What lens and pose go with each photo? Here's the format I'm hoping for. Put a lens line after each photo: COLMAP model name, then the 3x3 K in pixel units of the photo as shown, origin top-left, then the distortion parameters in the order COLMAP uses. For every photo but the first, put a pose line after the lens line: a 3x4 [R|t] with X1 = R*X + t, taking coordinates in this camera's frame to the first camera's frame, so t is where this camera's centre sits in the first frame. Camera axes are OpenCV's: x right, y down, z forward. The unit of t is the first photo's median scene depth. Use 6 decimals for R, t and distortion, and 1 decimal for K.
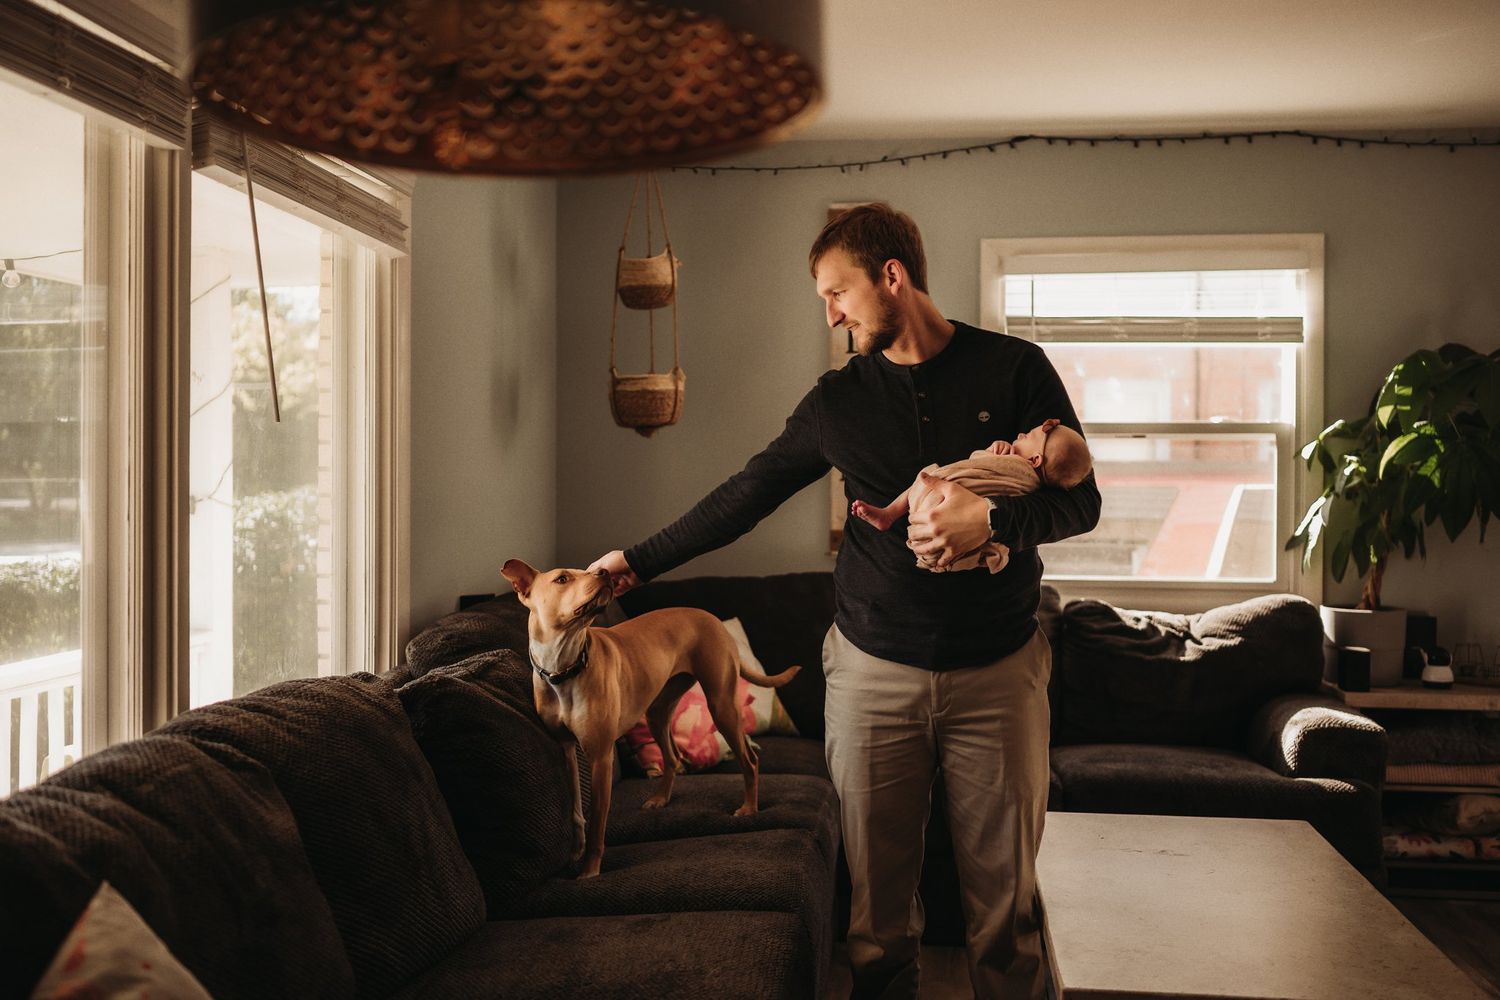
lens RADIAL K [[1478.0, 0, 744.9], [0, 1478.0, 498.5], [0, 0, 1]] dist [-0.005133, 0.005482]
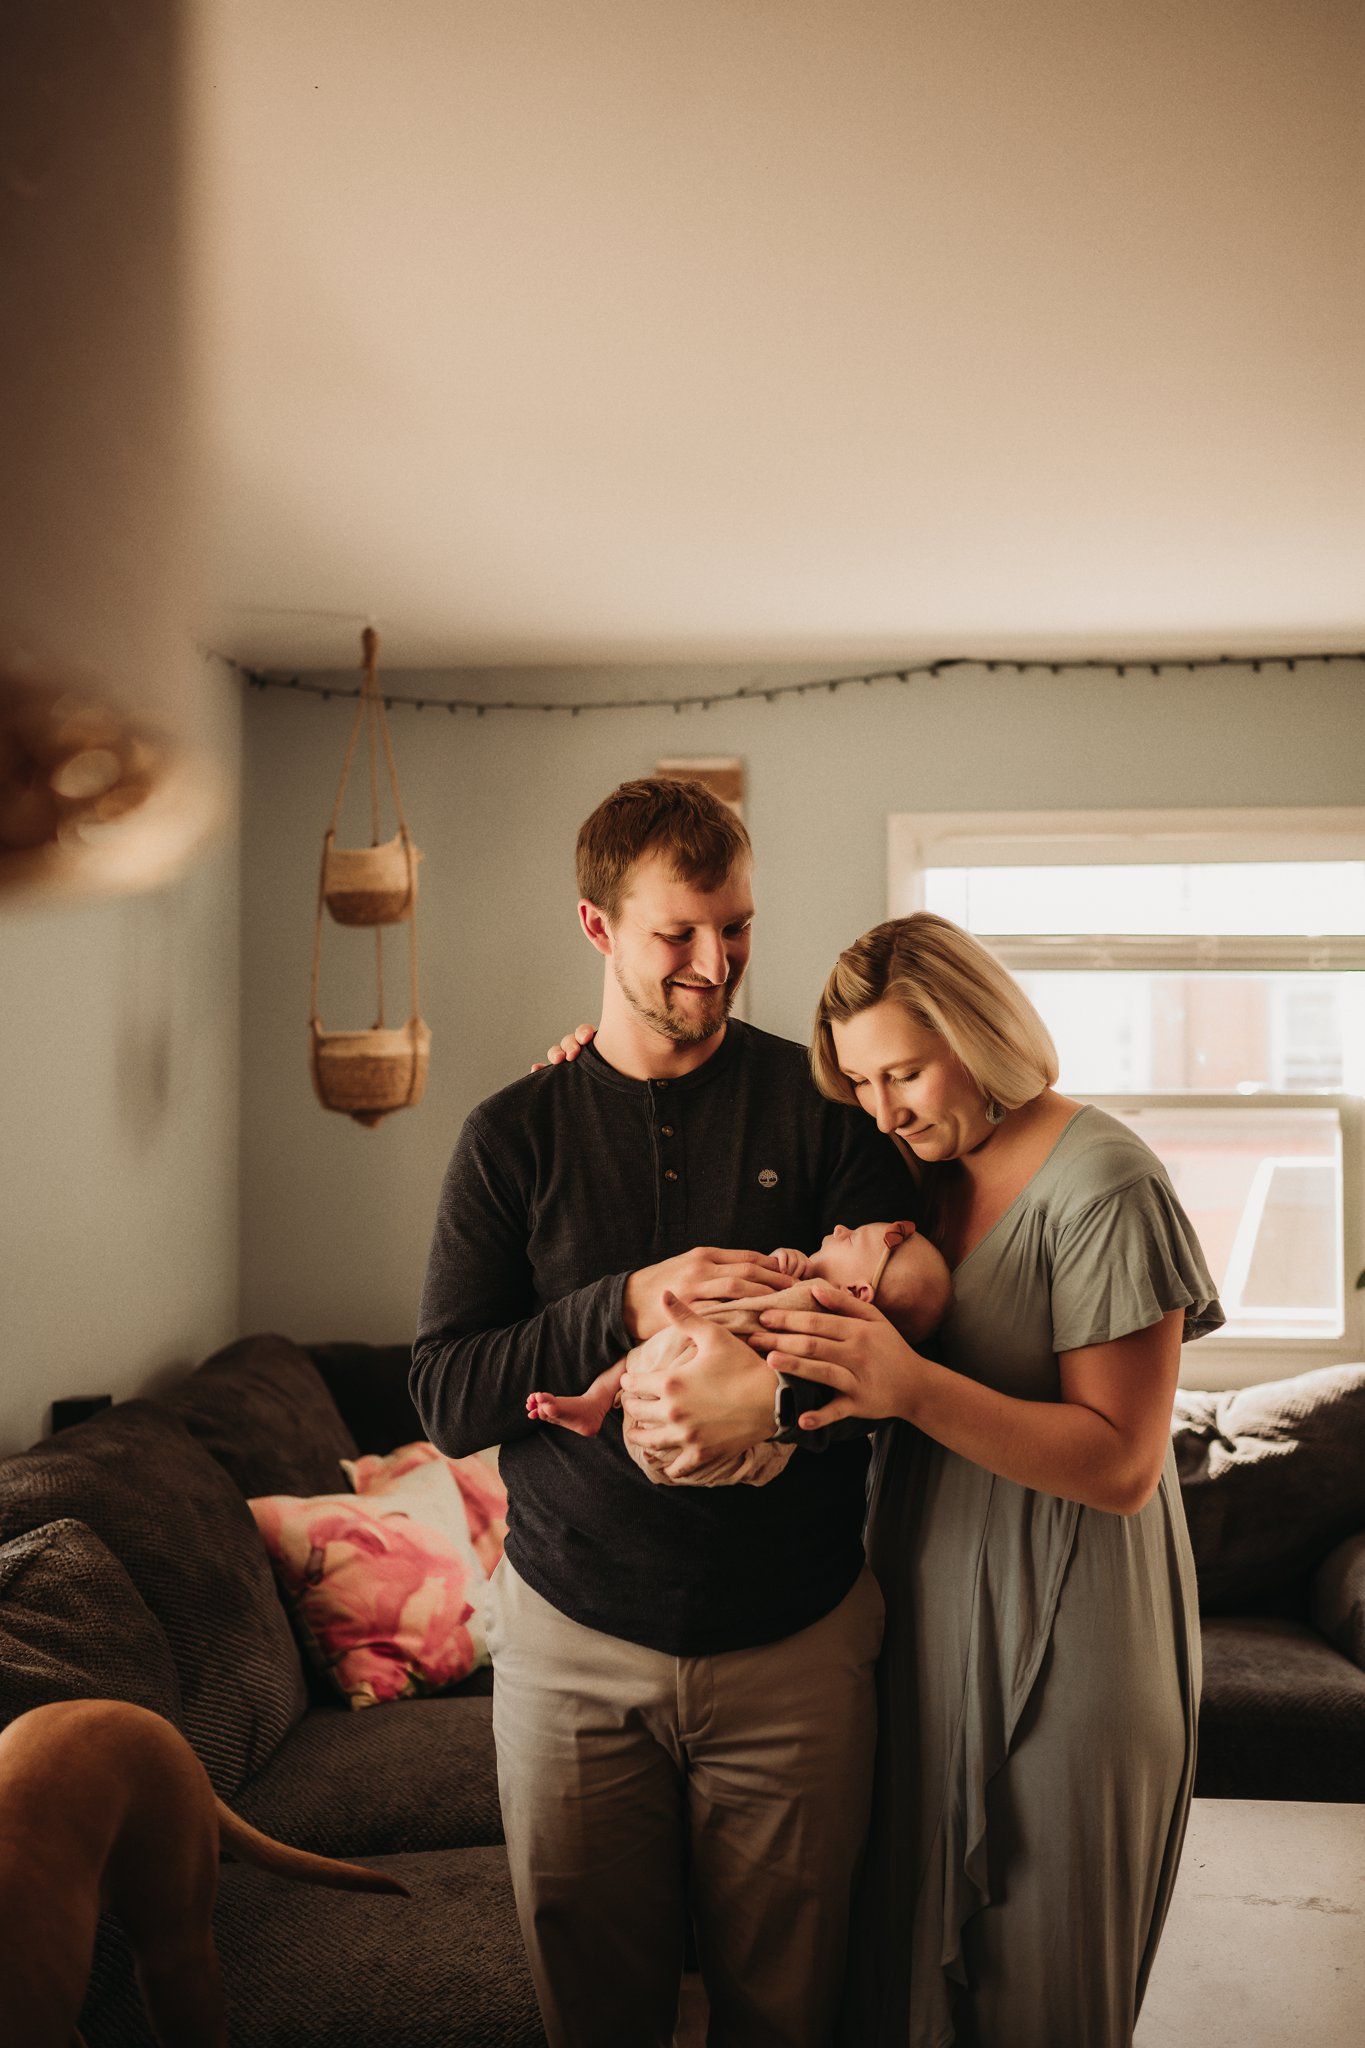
lens RADIAL K [[1935.0, 0, 673.5], [0, 1935.0, 1025.3], [0, 0, 1]] dist [-0.005966, 0.015064]
pose [[0.999014, -0.004393, 0.044173, 0.028089], [0.006156, 0.999187, -0.039846, -0.052030], [-0.043962, 0.040078, 0.998229, 0.162376]]
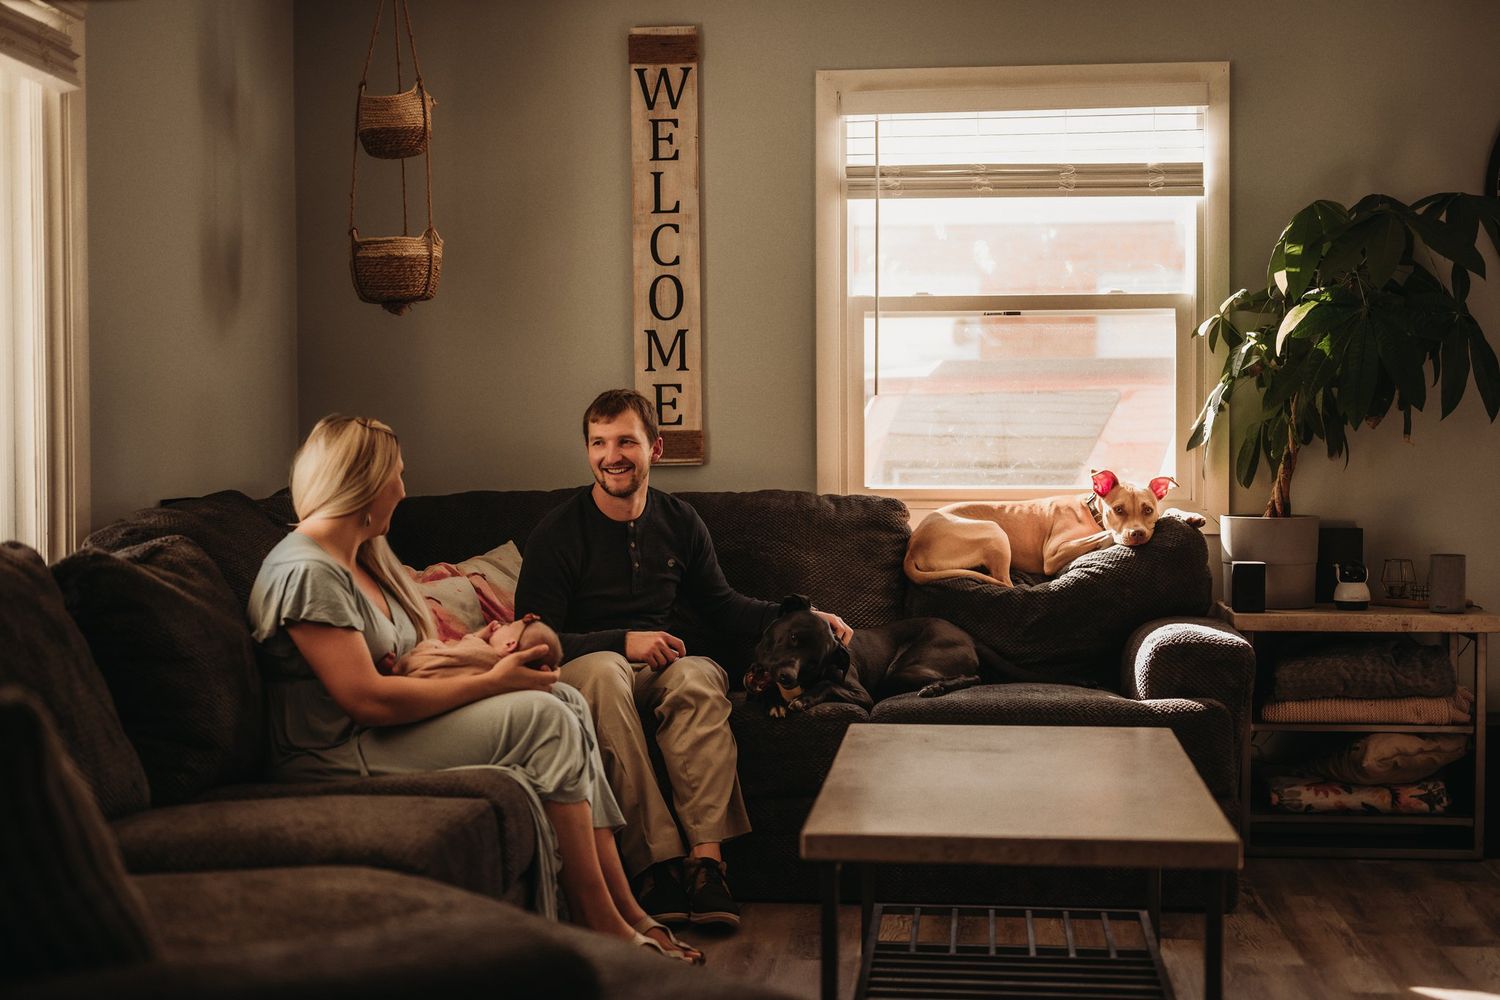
lens RADIAL K [[2195.8, 0, 749.7], [0, 2195.8, 529.7], [0, 0, 1]] dist [-0.003720, -0.013768]
pose [[0.999720, -0.009096, 0.021823, 0.102663], [0.008520, 0.999617, 0.026344, 0.047612], [-0.022055, -0.026150, 0.999415, -0.225498]]
